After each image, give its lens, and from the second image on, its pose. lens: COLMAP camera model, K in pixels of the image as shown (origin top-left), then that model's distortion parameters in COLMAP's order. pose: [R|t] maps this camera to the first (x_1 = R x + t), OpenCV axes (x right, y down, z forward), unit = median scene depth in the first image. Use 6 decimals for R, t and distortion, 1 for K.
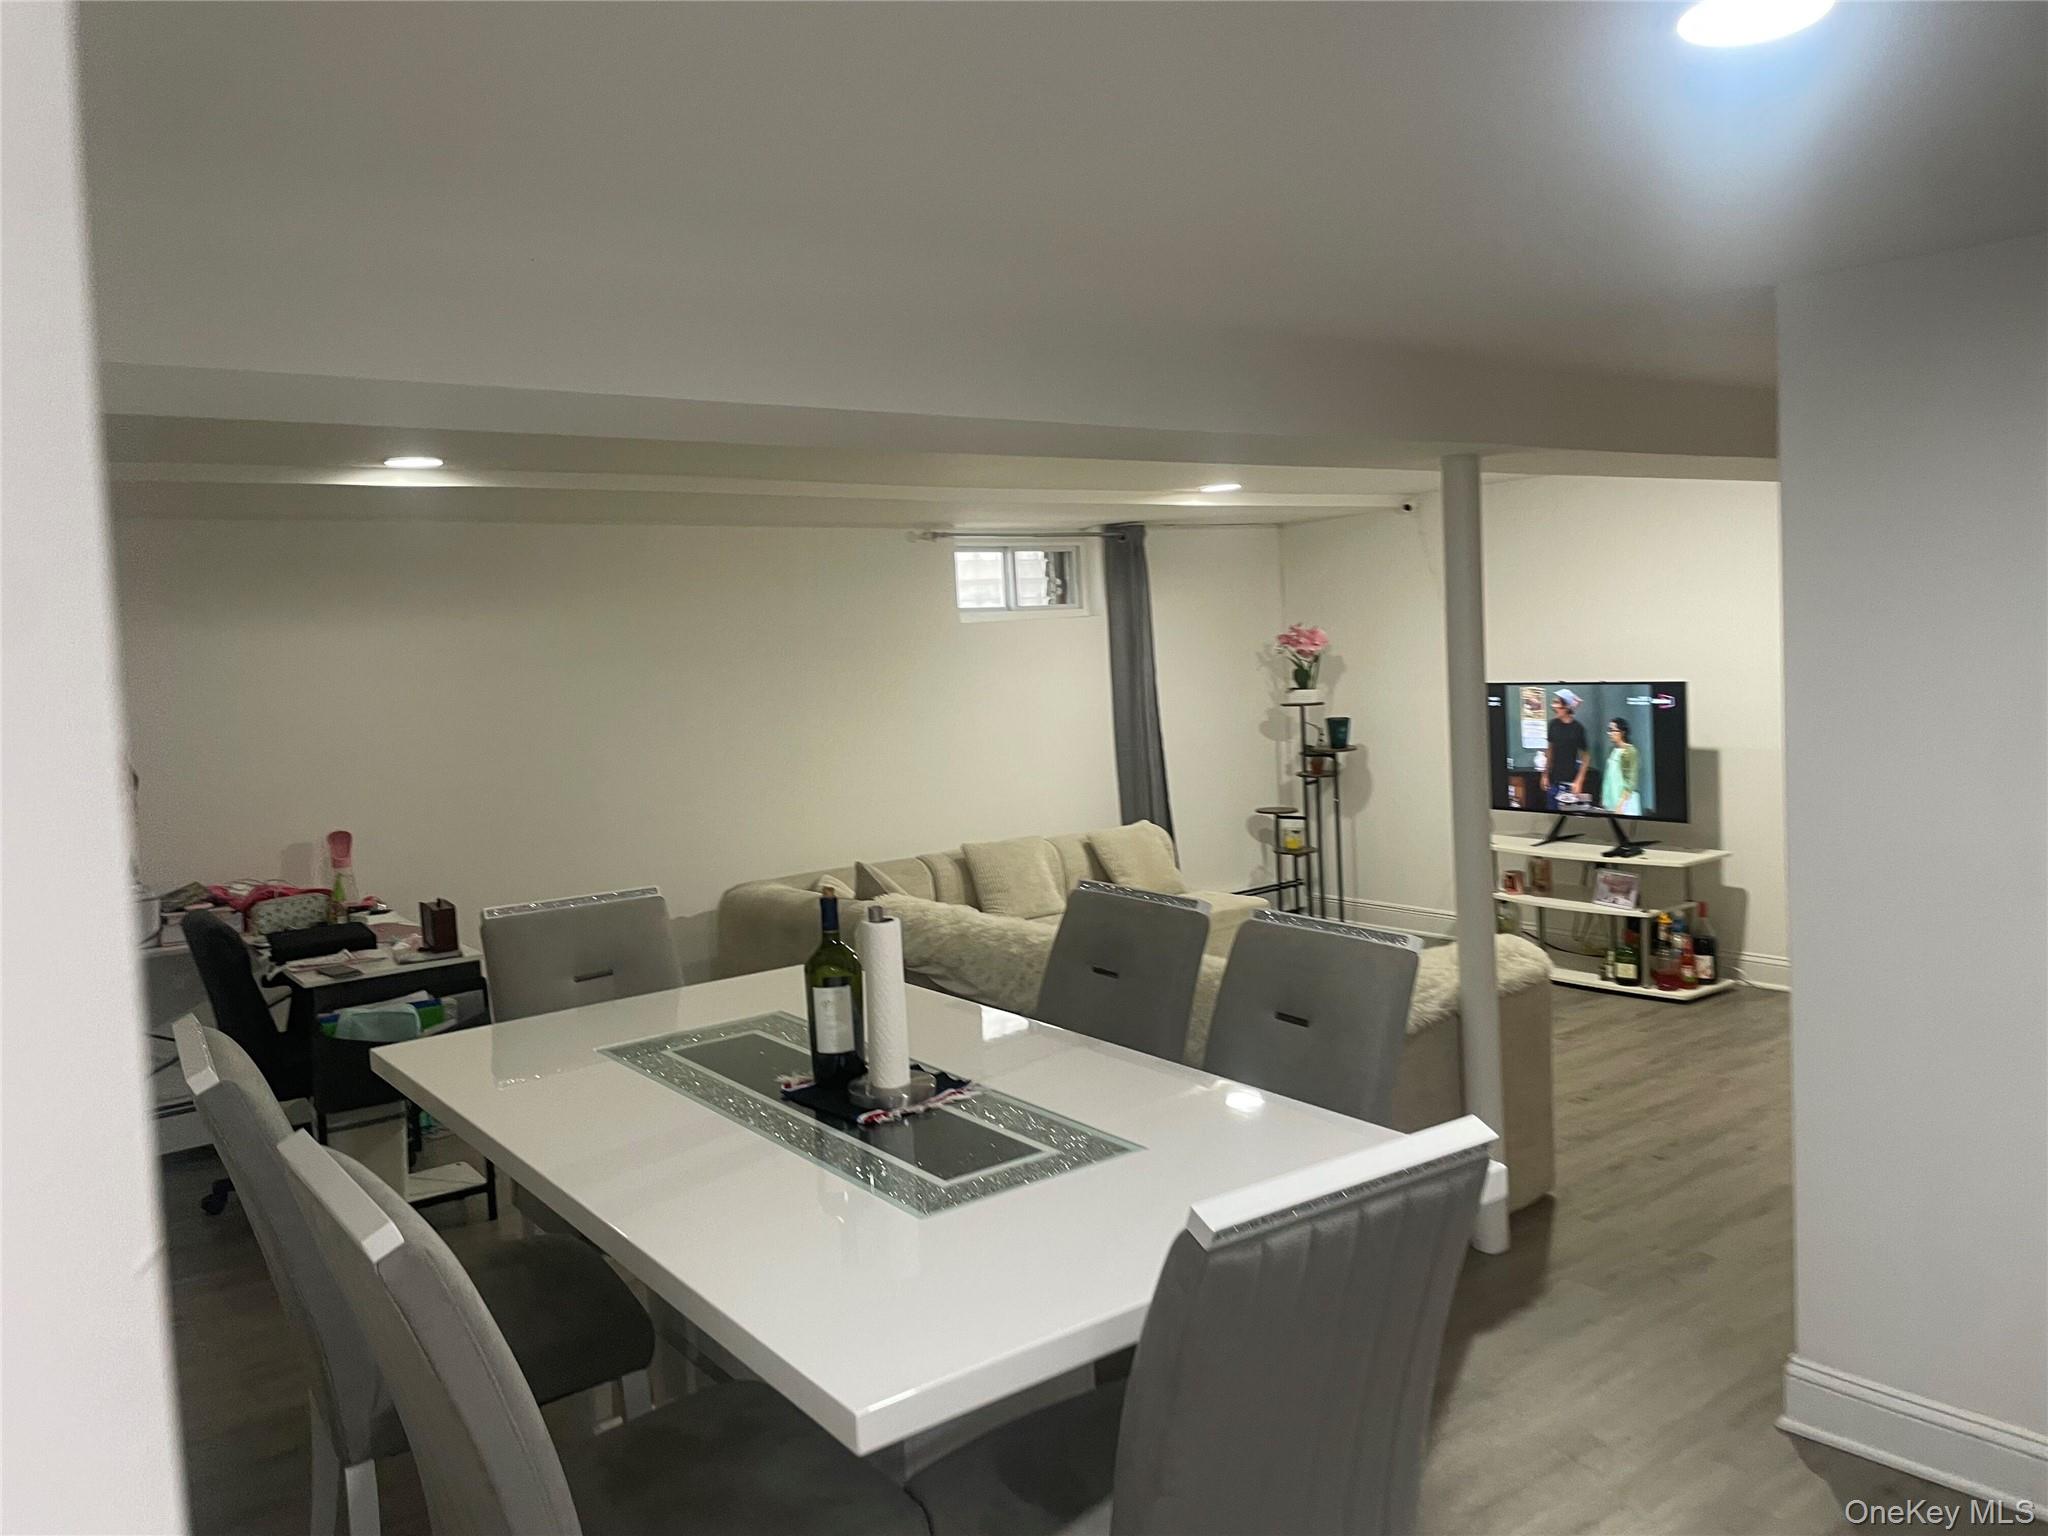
lens RADIAL K [[1517.5, 0, 1021.3], [0, 1517.5, 710.7], [0, 0, 1]] dist [0.084220, -0.112623]
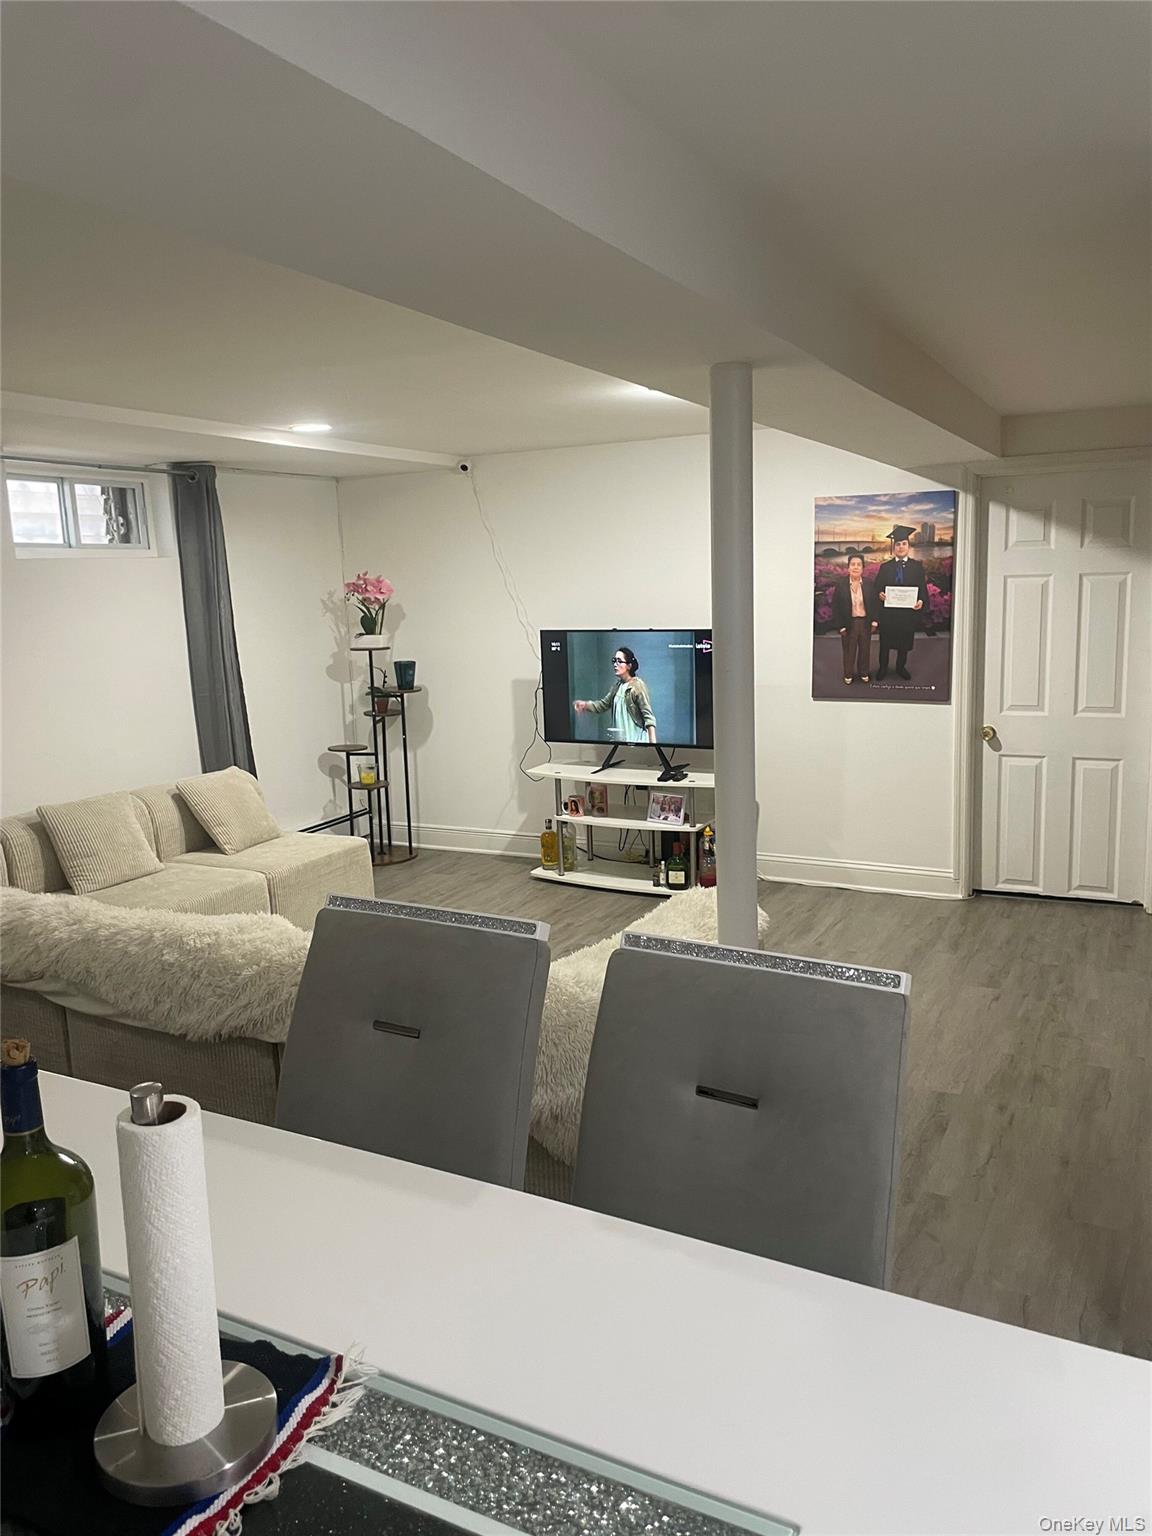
lens RADIAL K [[1138.2, 0, 574.0], [0, 1138.2, 743.4], [0, 0, 1]] dist [0.084220, -0.112623]
pose [[0.896483, -0.039594, 0.441306, -0.046387], [0.003897, 0.996665, 0.081506, -0.002906], [-0.443061, -0.071349, 0.893648, 0.221388]]
